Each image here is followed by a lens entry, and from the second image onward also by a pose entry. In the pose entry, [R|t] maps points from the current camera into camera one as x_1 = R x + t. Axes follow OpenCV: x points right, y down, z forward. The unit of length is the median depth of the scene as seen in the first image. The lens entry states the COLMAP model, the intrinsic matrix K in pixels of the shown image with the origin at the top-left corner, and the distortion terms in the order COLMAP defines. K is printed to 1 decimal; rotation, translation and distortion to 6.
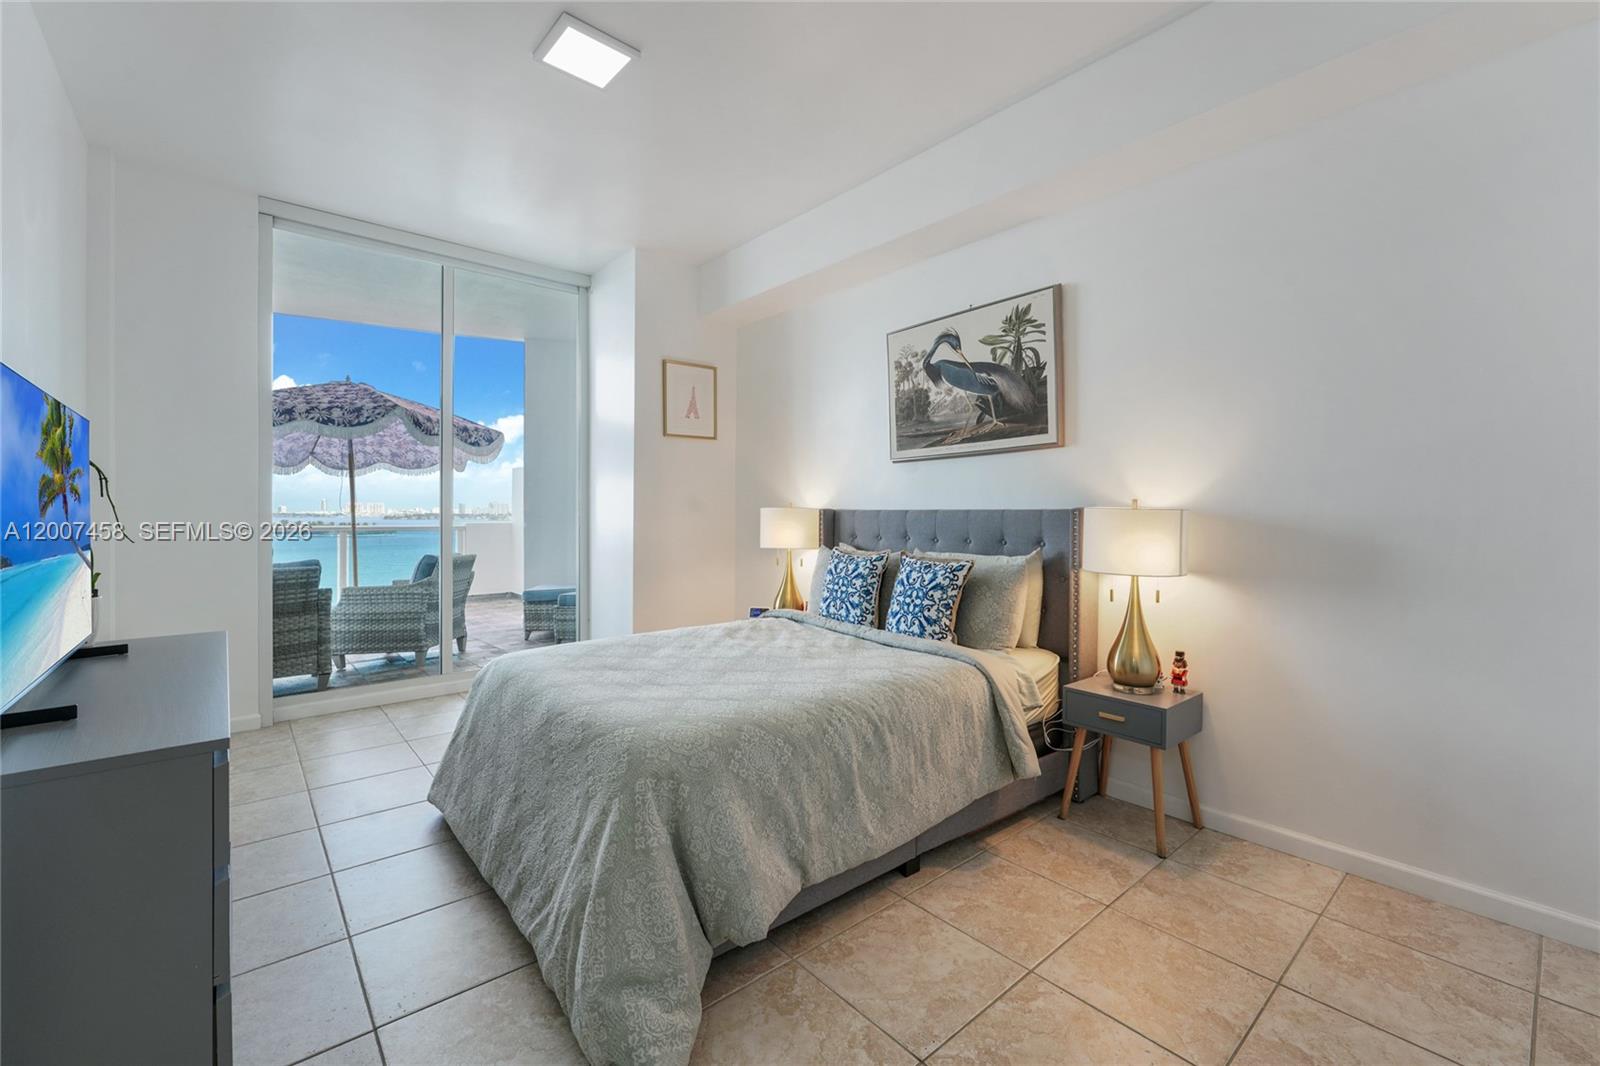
lens RADIAL K [[653.0, 0, 803.7], [0, 653.0, 518.9], [0, 0, 1]] dist [0.001414, 0.000030]
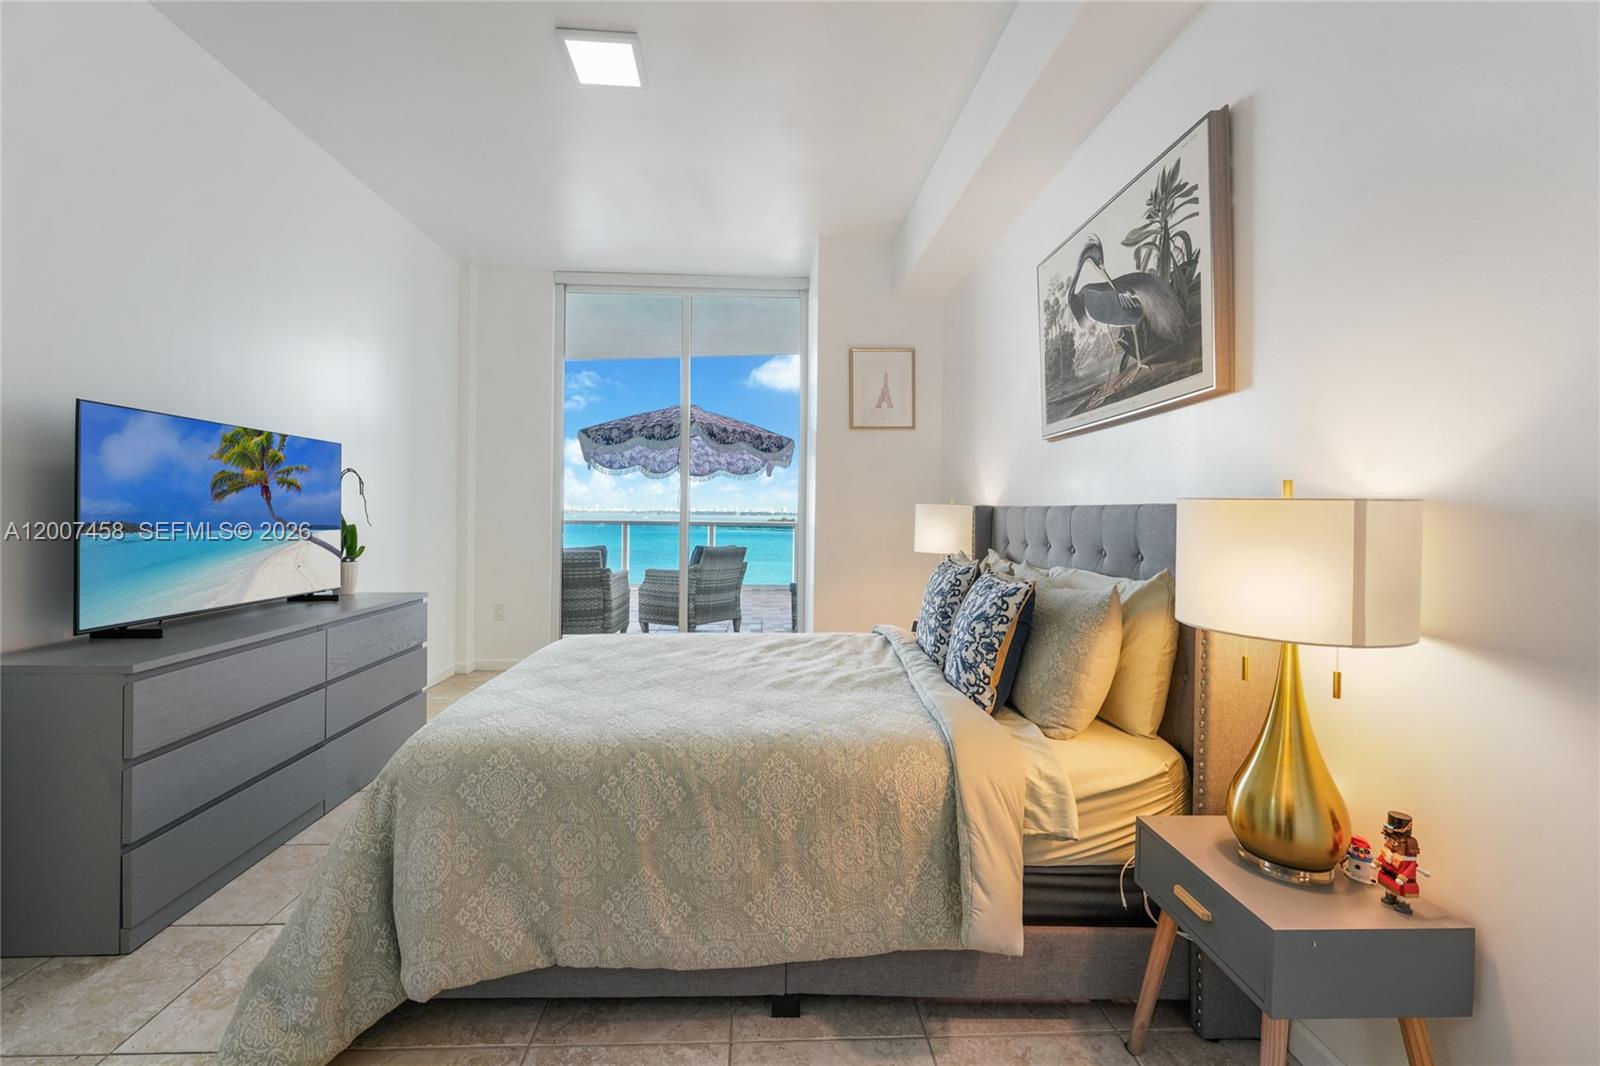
lens RADIAL K [[637.2, 0, 788.4], [0, 637.2, 514.4], [0, 0, 1]] dist [-0.000239, 0.000173]
pose [[0.790157, 0.007710, -0.612856, 0.404742], [-0.013153, 0.999904, -0.004379, 0.002308], [0.612764, 0.011521, 0.790182, 0.310961]]
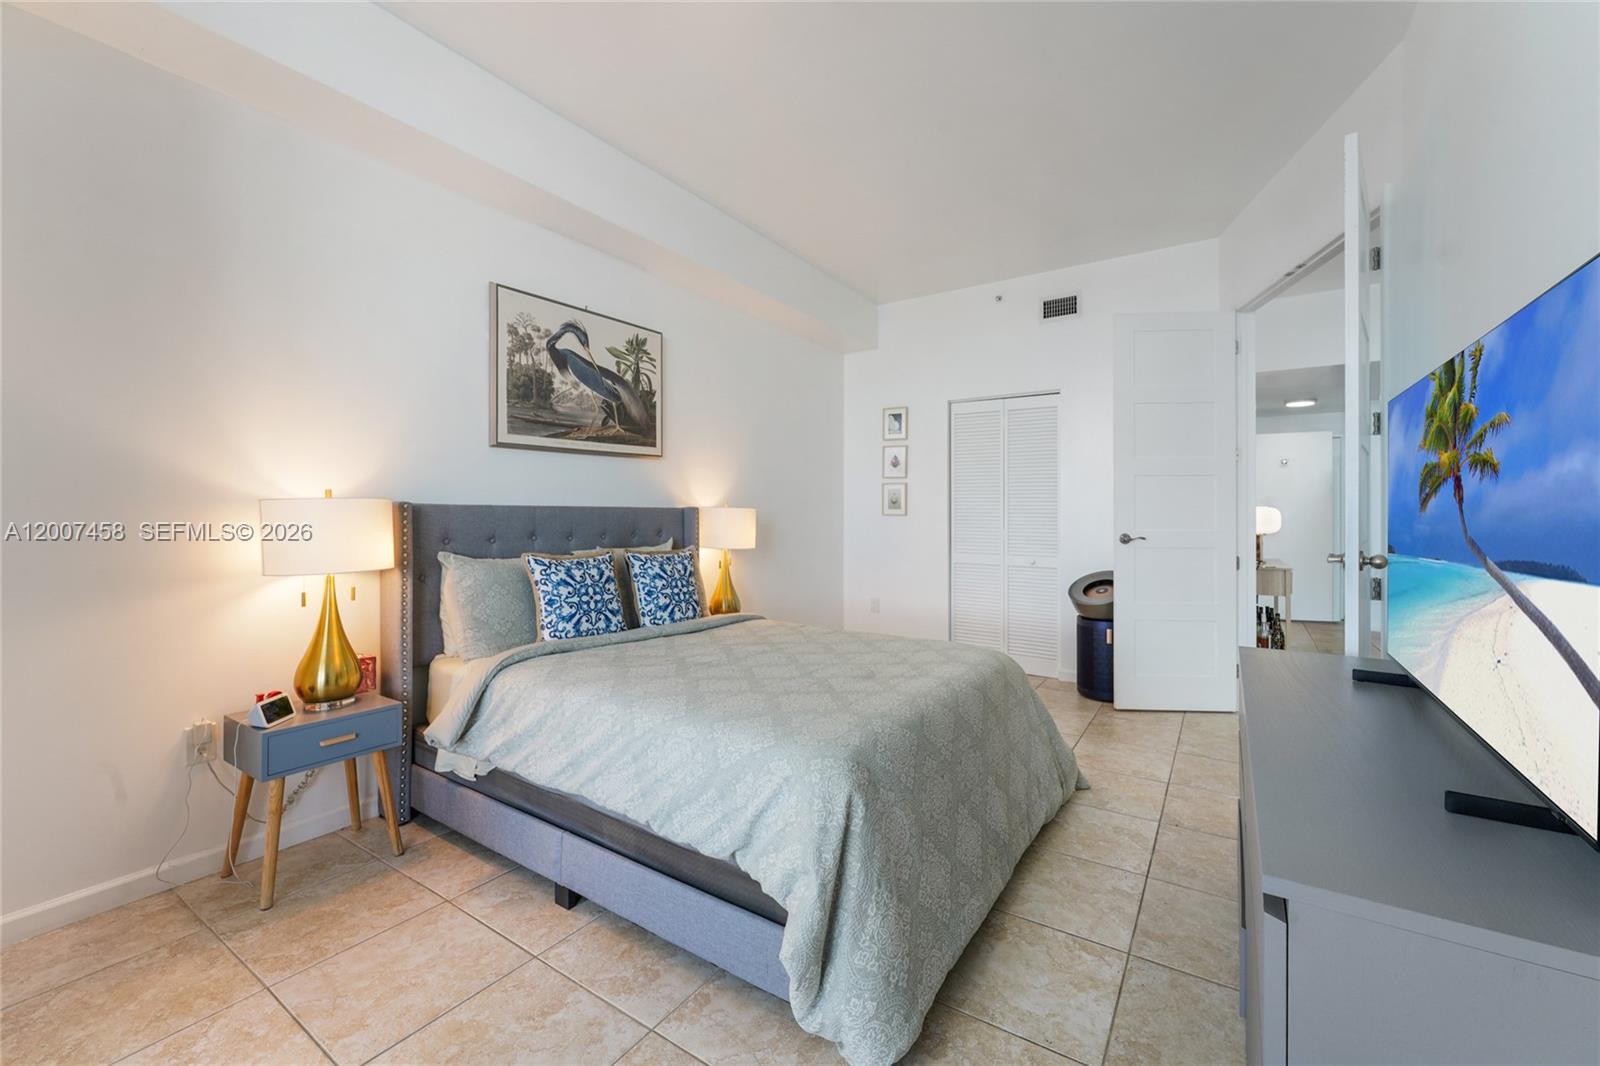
lens RADIAL K [[653.0, 0, 803.7], [0, 653.0, 518.9], [0, 0, 1]] dist [0.001414, 0.000030]
pose [[-0.262958, -0.006452, 0.964786, -0.863261], [0.008043, 0.999928, 0.008879, -0.001602], [-0.964774, 0.010094, -0.262887, 0.993209]]
